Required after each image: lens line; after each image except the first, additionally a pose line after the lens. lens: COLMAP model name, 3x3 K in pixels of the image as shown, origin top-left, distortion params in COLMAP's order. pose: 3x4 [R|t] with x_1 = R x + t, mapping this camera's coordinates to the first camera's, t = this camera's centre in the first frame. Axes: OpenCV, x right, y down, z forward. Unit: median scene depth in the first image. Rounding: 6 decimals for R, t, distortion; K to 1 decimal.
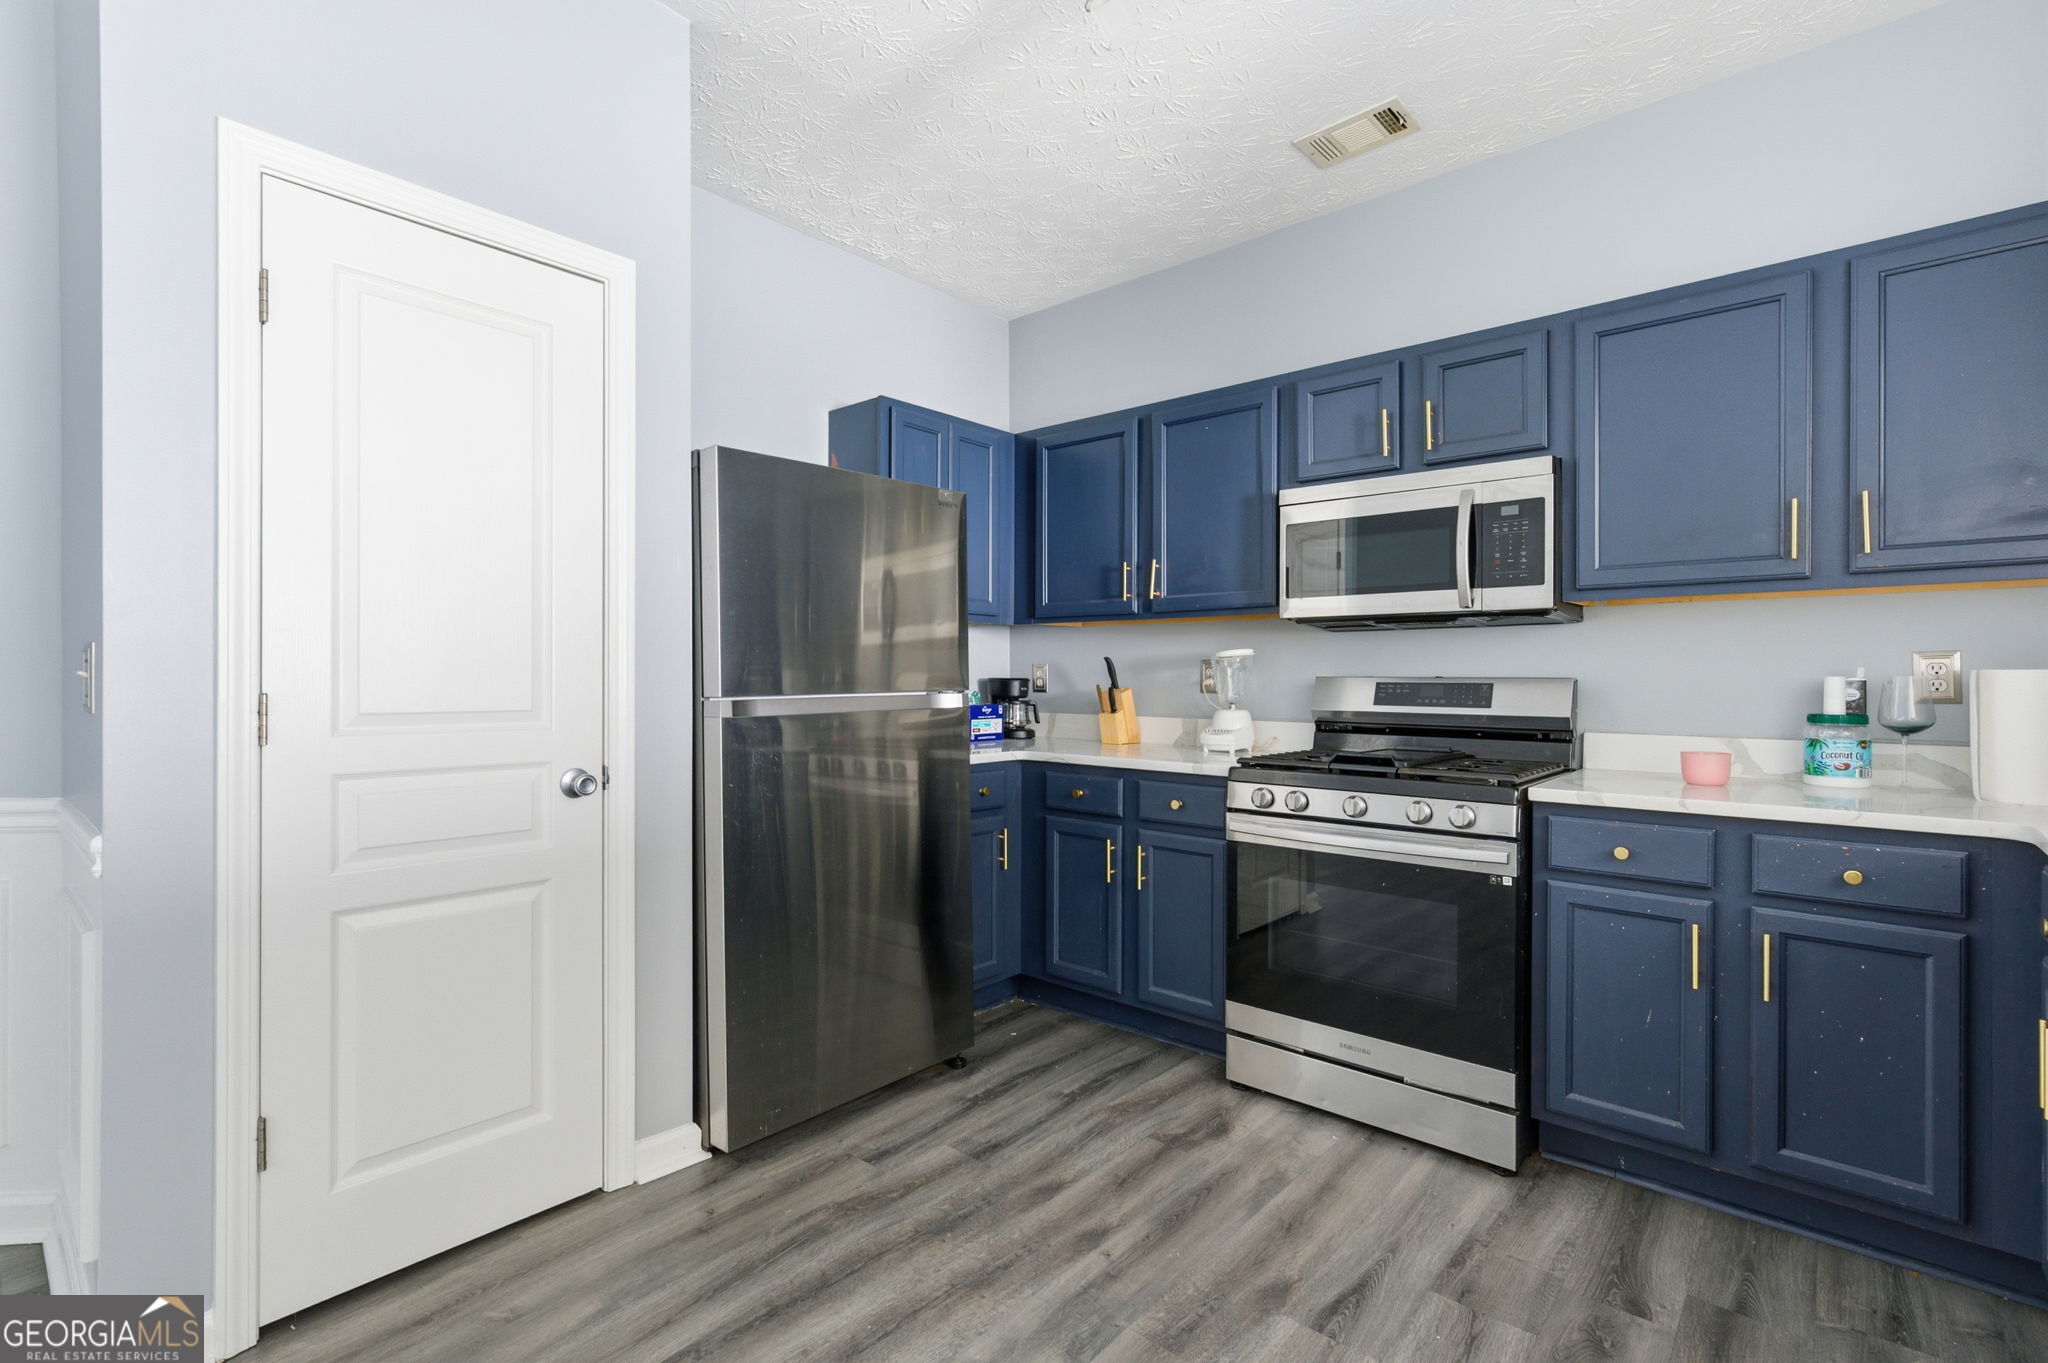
lens RADIAL K [[944.4, 0, 1029.7], [0, 944.4, 672.5], [0, 0, 1]] dist [-0.000902, 0.000051]
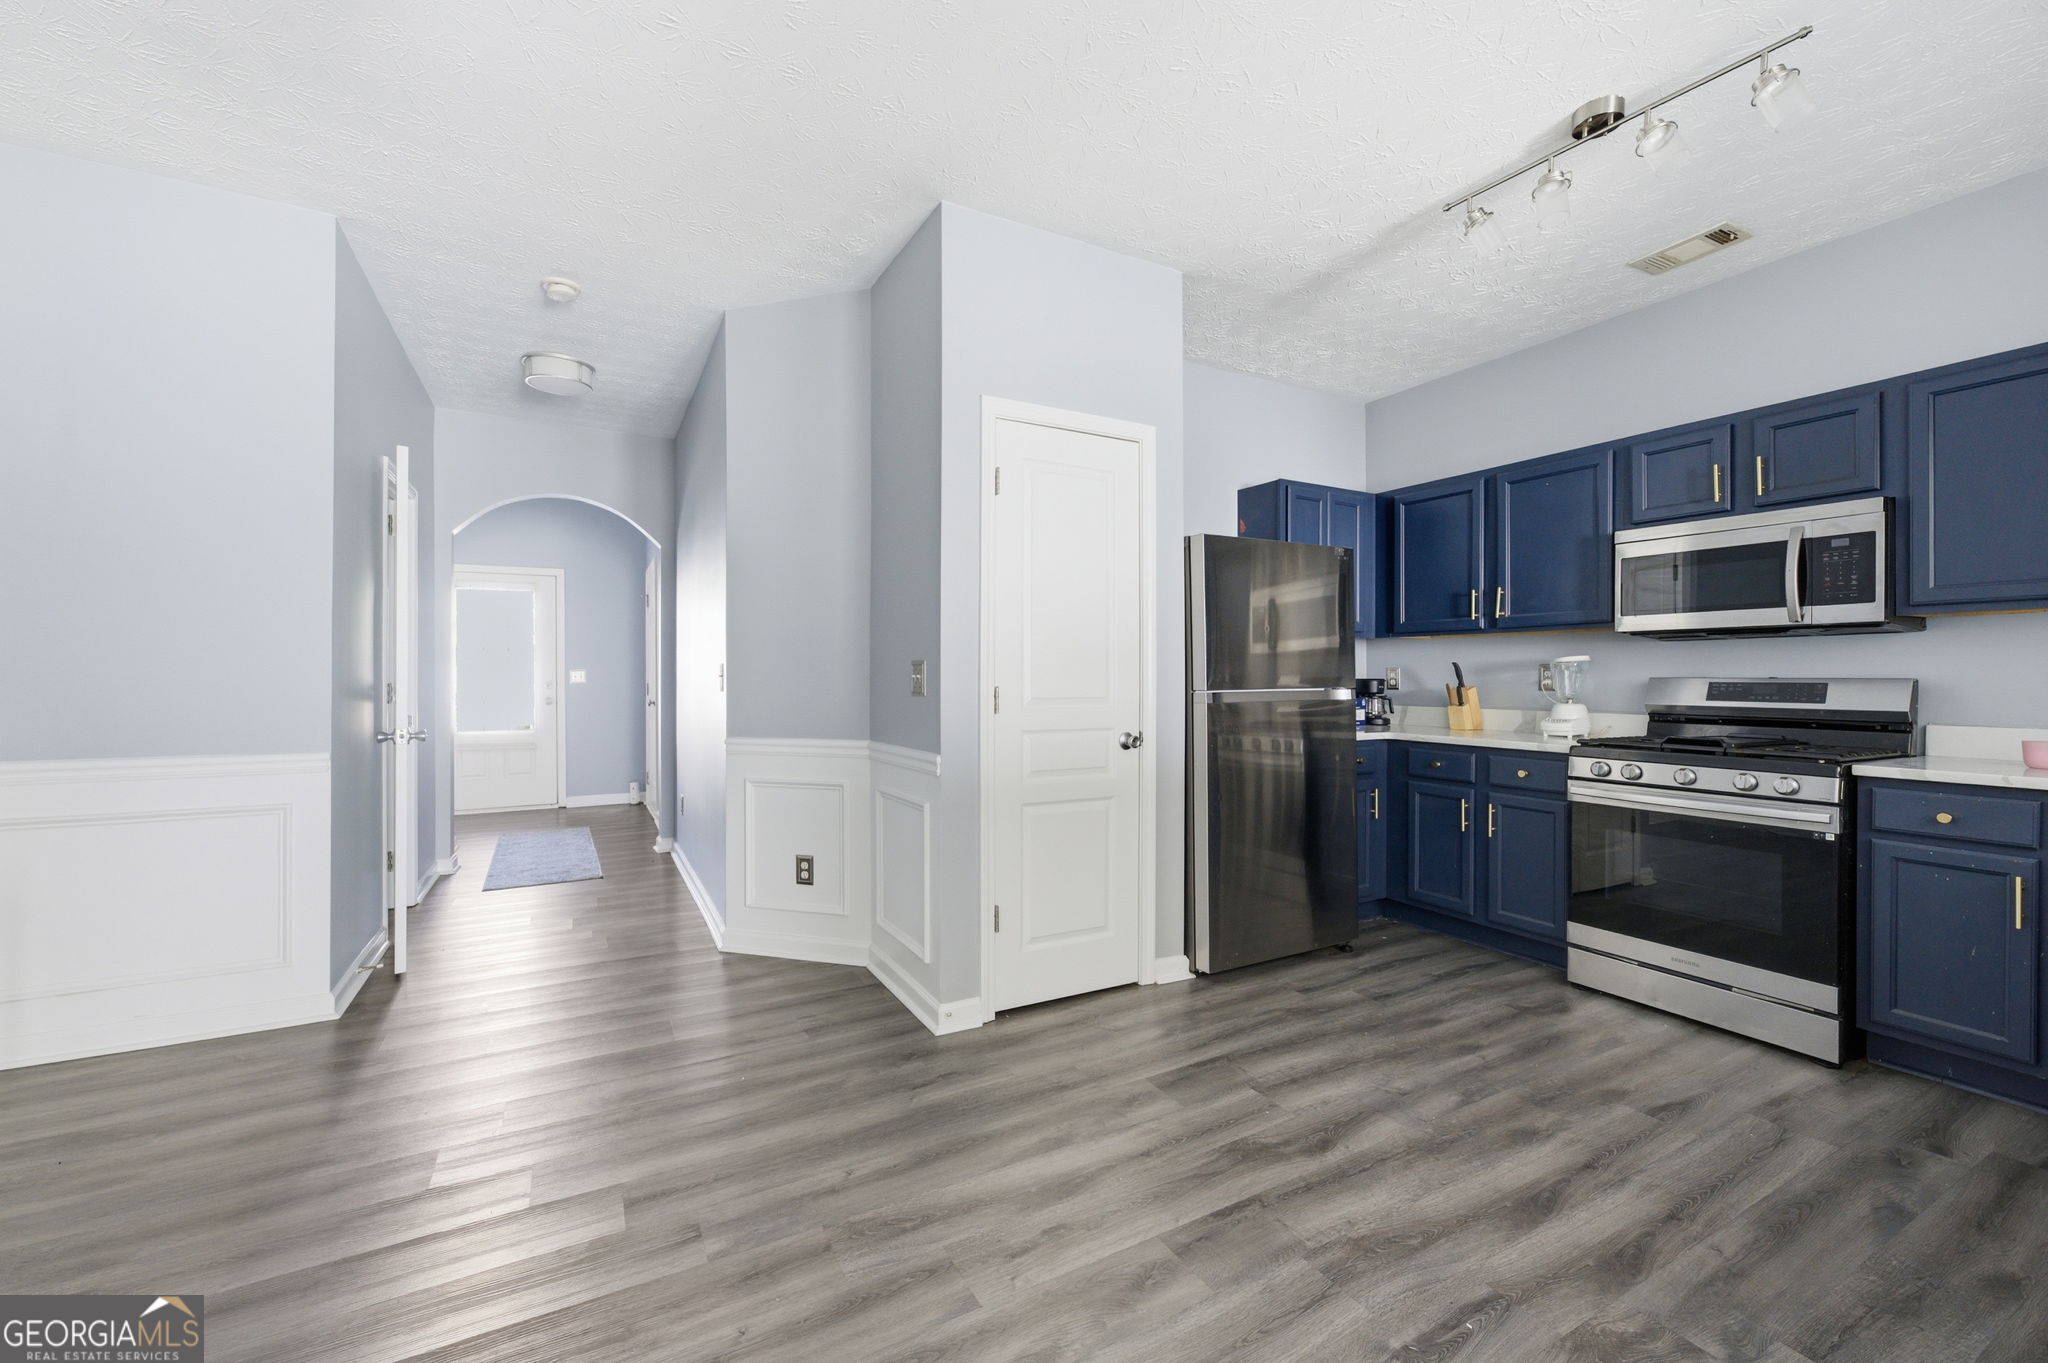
lens RADIAL K [[833.5, 0, 1013.0], [0, 833.5, 678.5], [0, 0, 1]] dist [-0.012733, 0.010036]
pose [[0.935585, -0.000362, -0.353101, -0.110407], [0.002235, 0.999986, 0.004898, -0.001676], [0.353094, -0.005372, 0.935572, -0.370253]]
